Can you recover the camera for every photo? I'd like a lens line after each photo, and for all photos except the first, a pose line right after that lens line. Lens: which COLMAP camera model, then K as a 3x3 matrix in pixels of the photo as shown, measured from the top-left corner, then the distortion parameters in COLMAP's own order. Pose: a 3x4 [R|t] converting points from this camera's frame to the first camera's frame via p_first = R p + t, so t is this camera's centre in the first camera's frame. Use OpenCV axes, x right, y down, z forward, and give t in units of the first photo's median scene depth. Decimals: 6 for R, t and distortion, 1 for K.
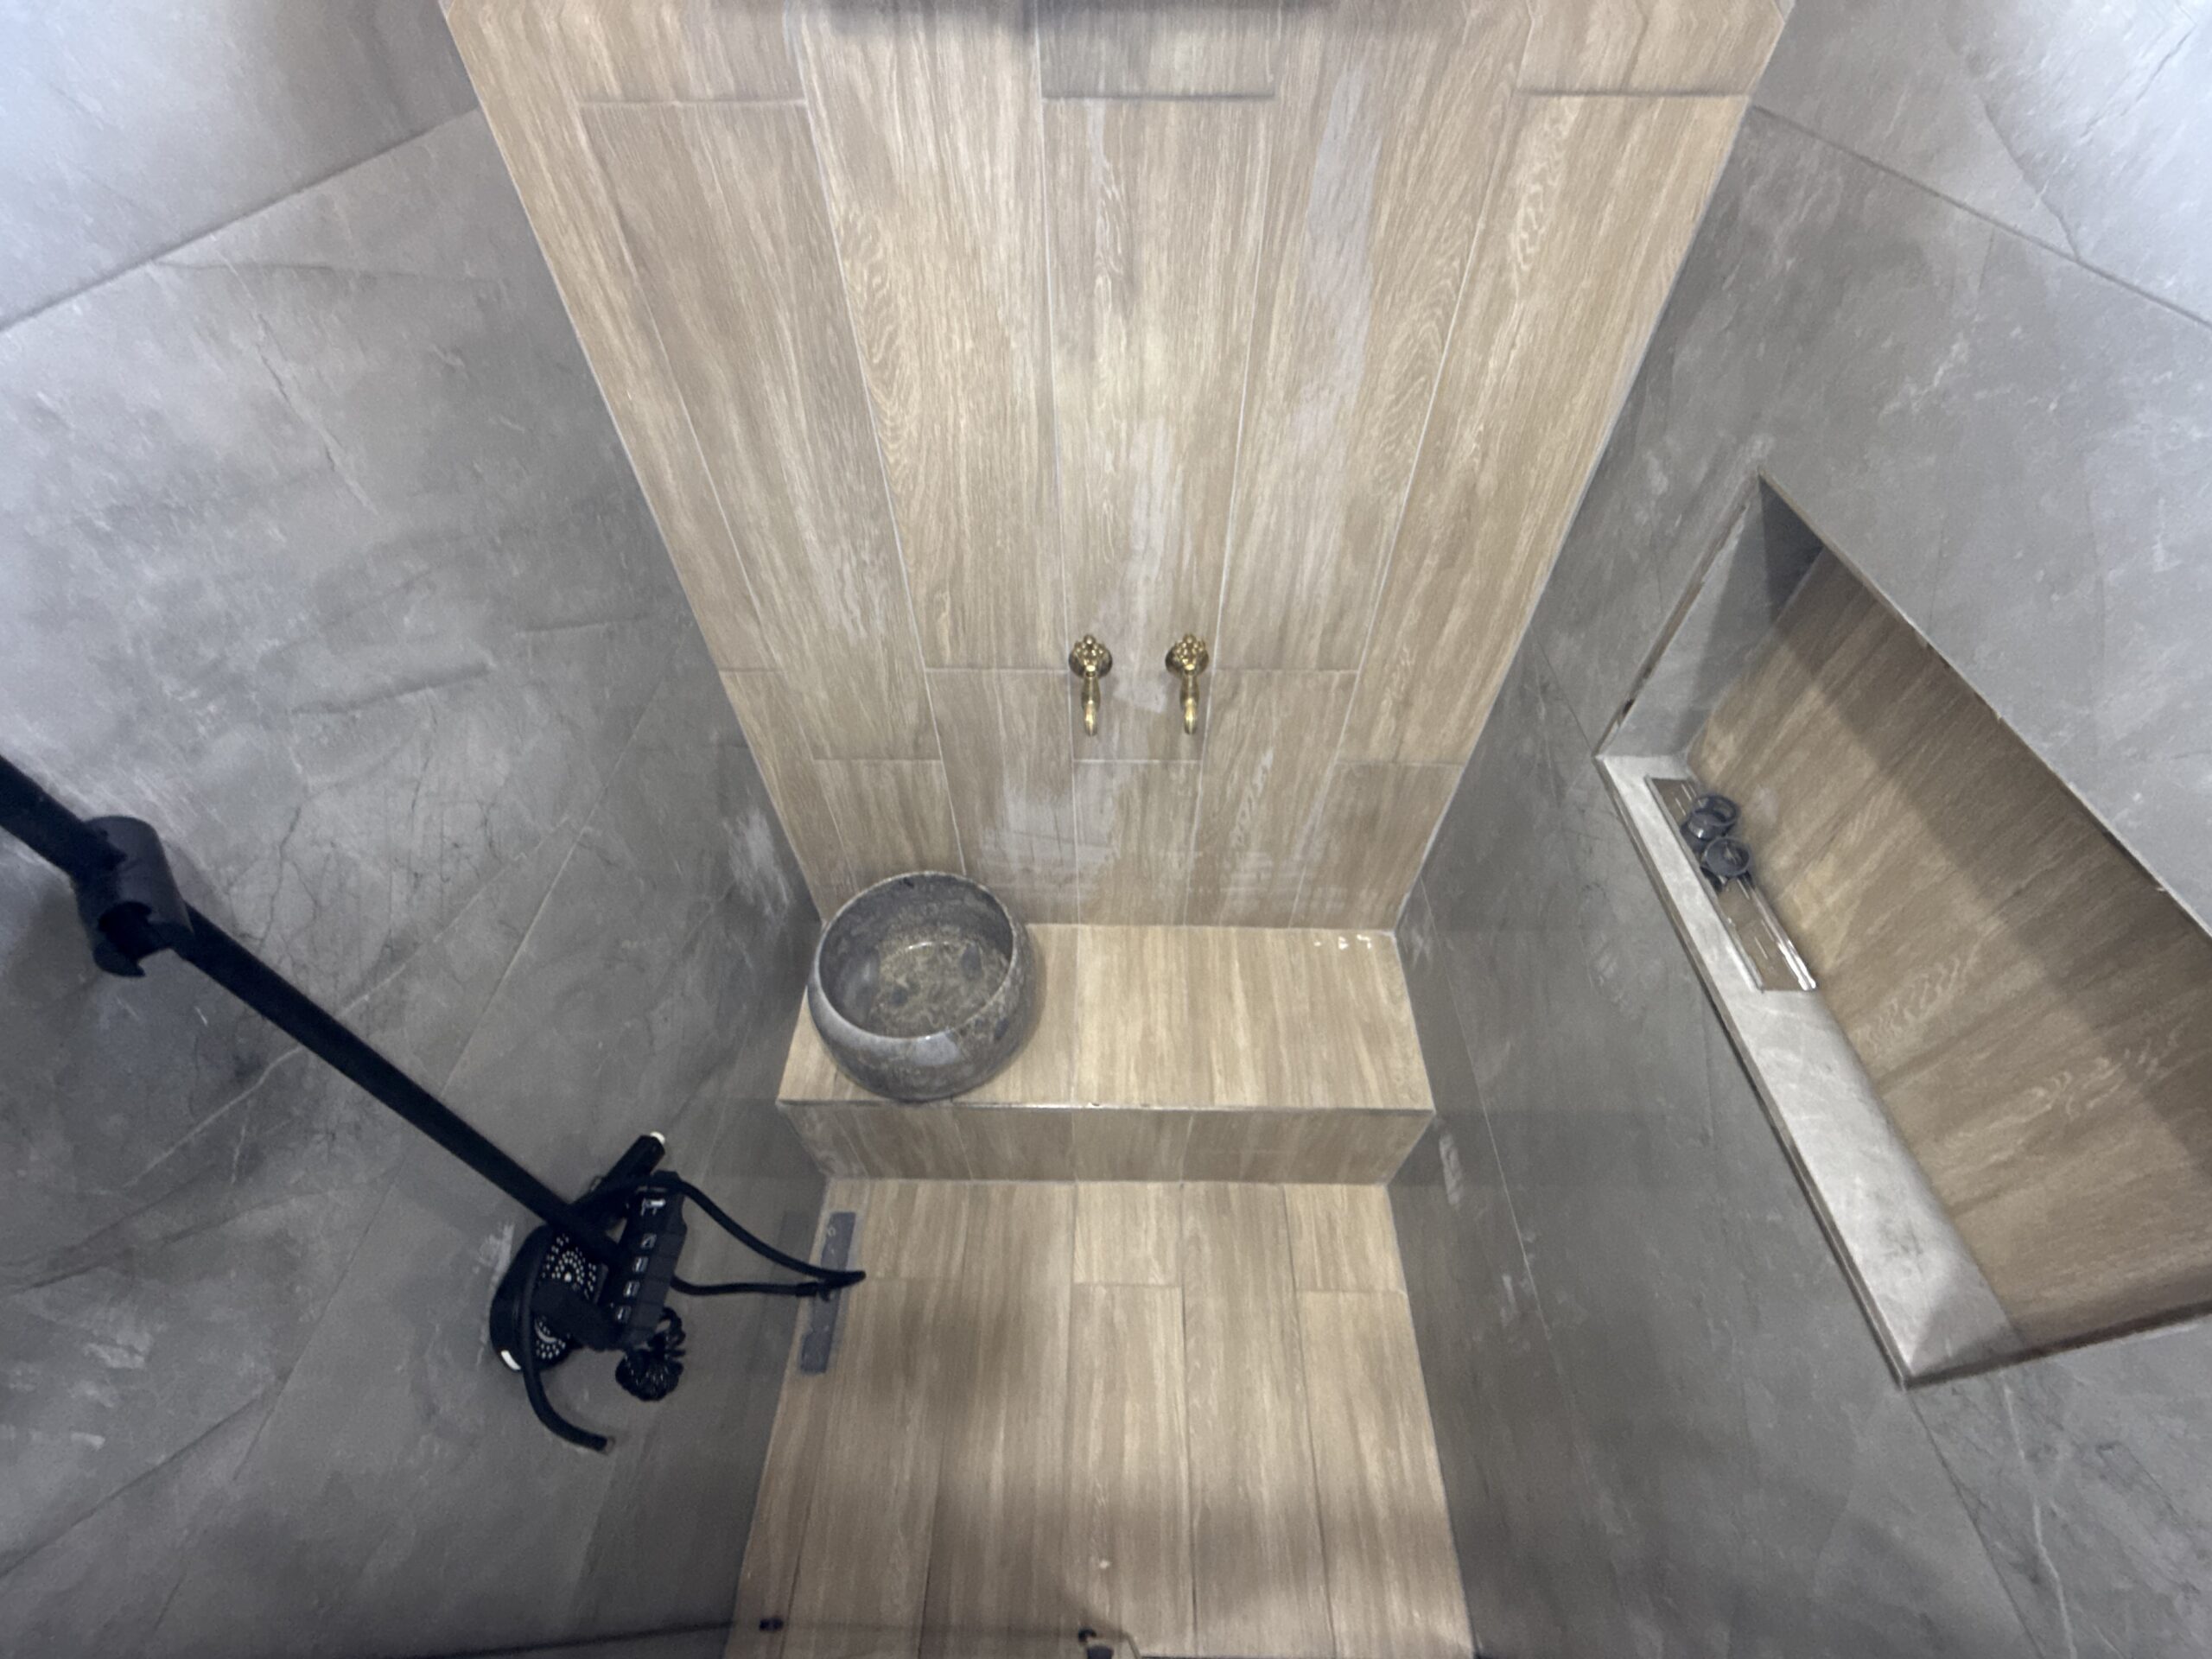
lens RADIAL K [[881.4, 0, 1106.1], [0, 881.4, 831.8], [0, 0, 1]] dist [-0.000372, 0.000287]
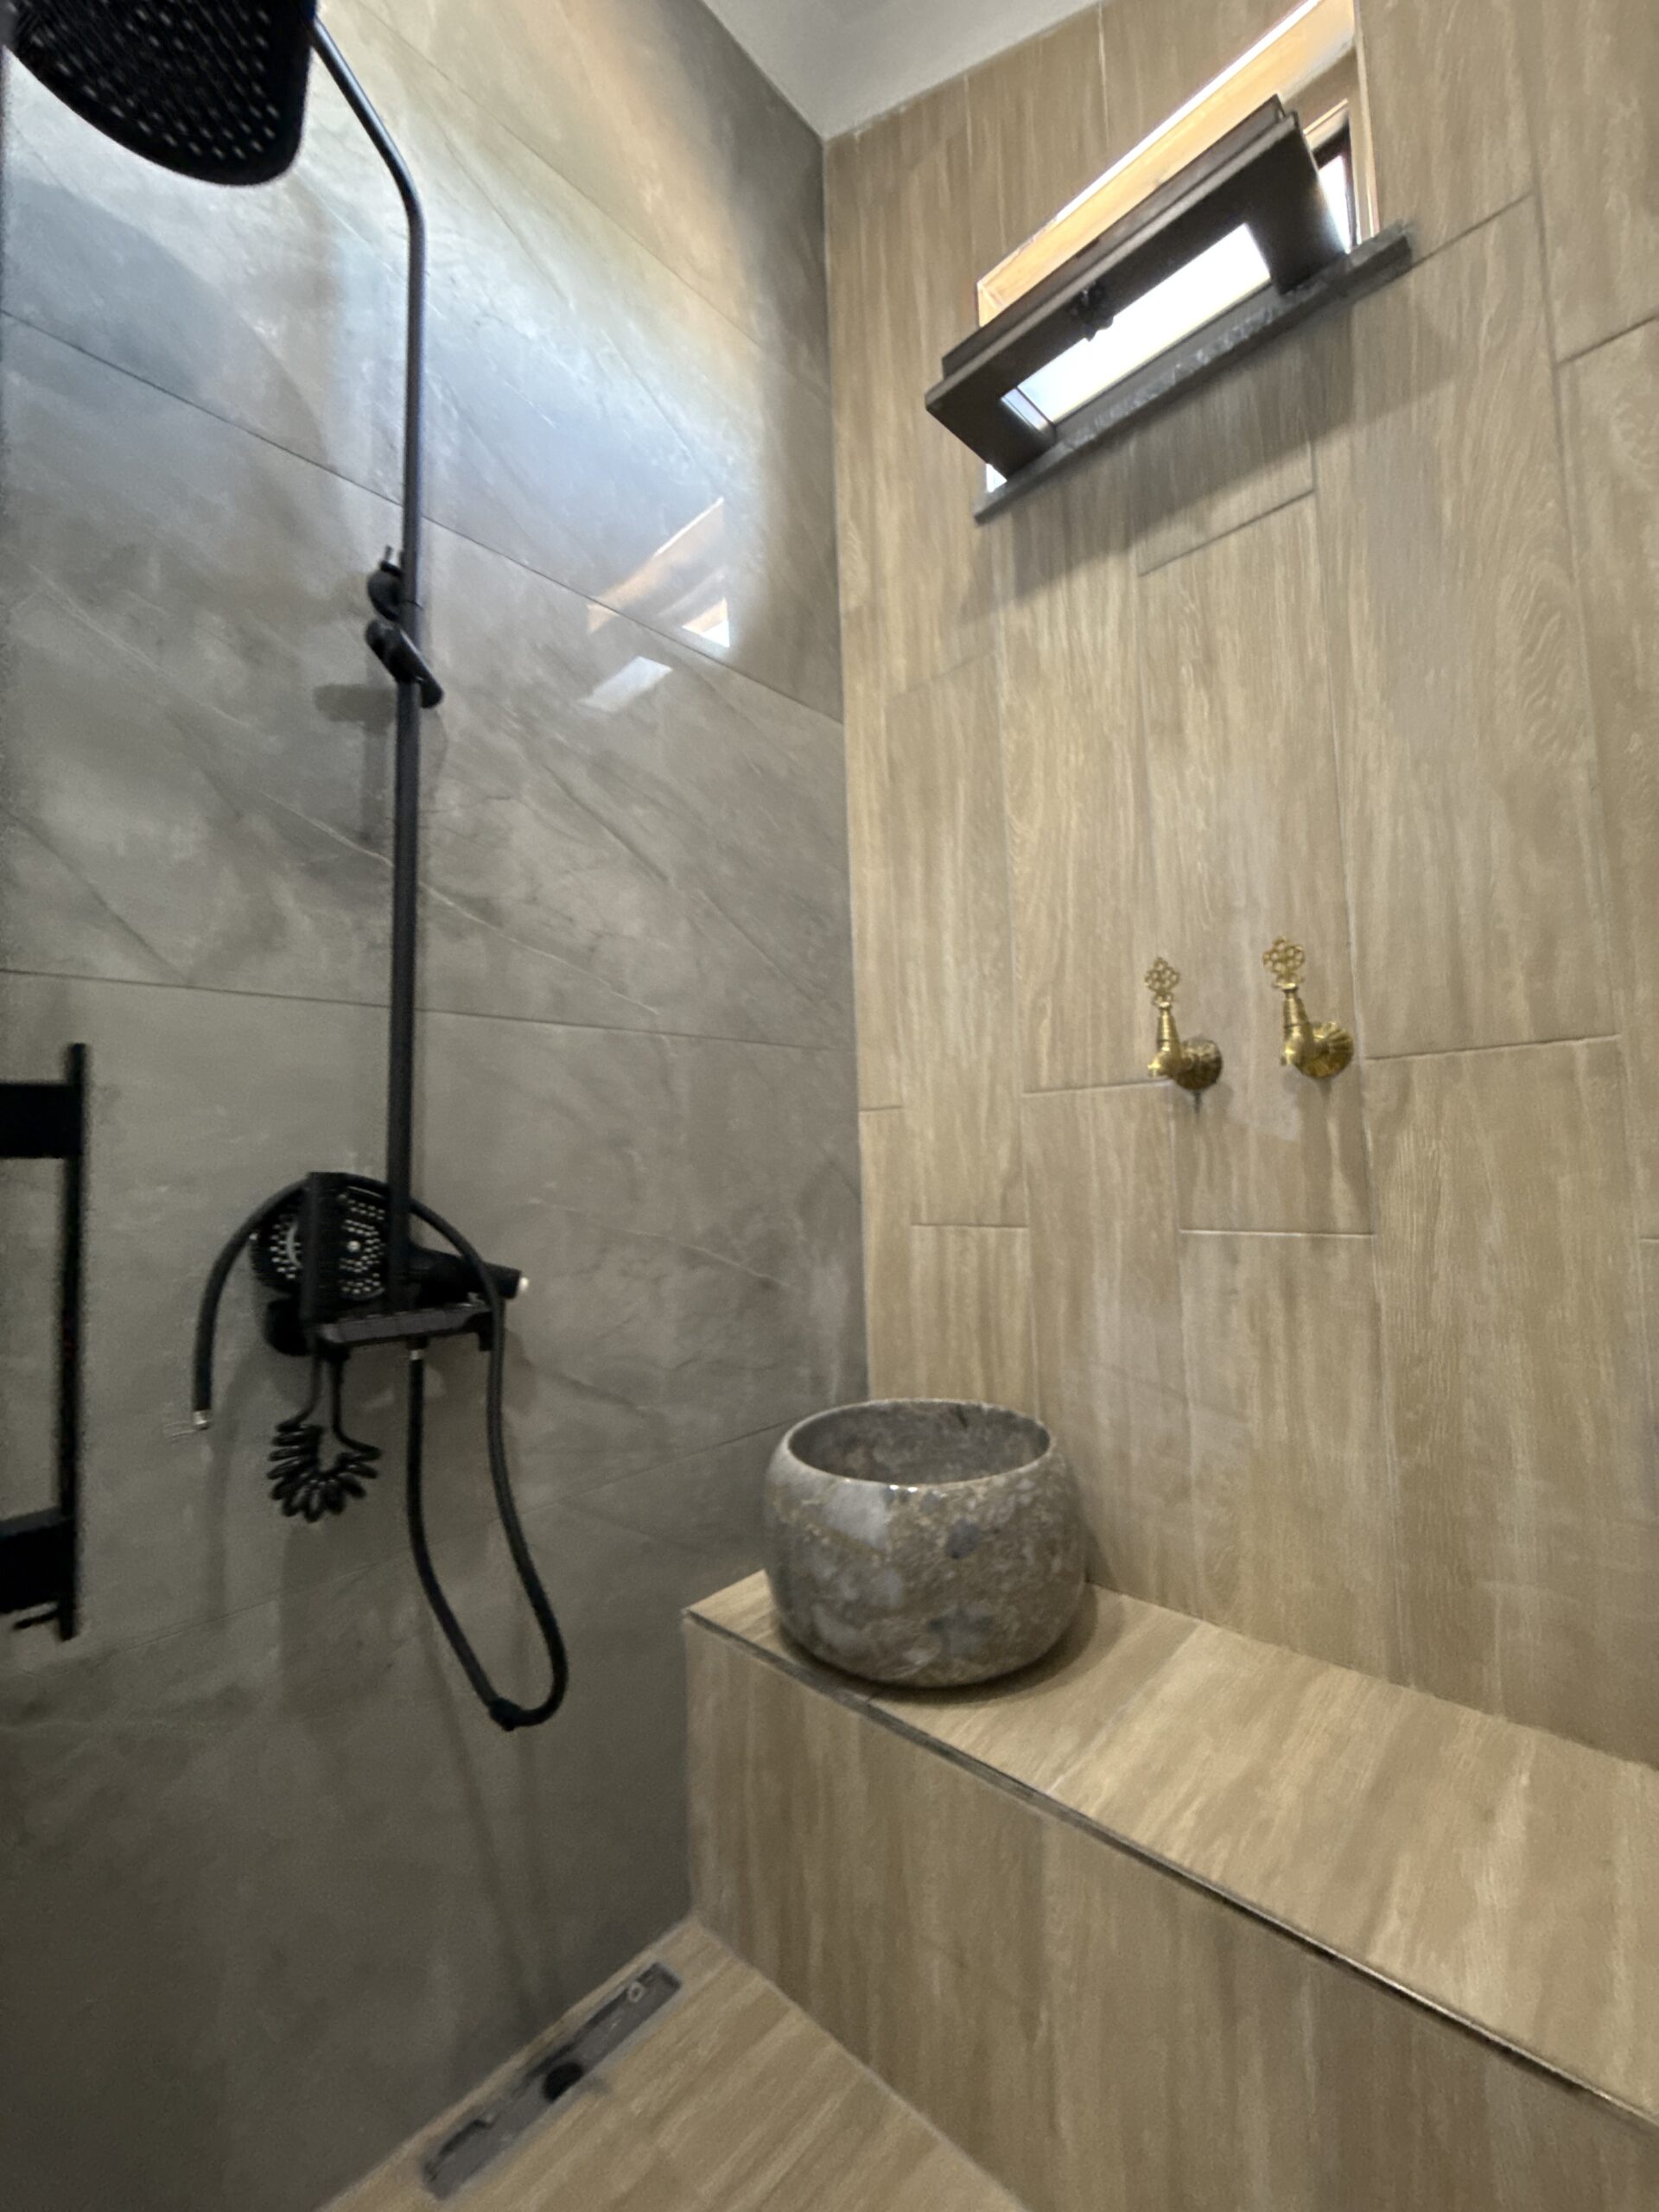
lens RADIAL K [[881.4, 0, 830.9], [0, 881.4, 1106.6], [0, 0, 1]] dist [-0.000372, 0.000287]
pose [[0.740133, -0.065860, -0.669228, 0.284556], [-0.486236, 0.635039, -0.600249, 0.505859], [0.464518, 0.769667, 0.437990, 0.491041]]
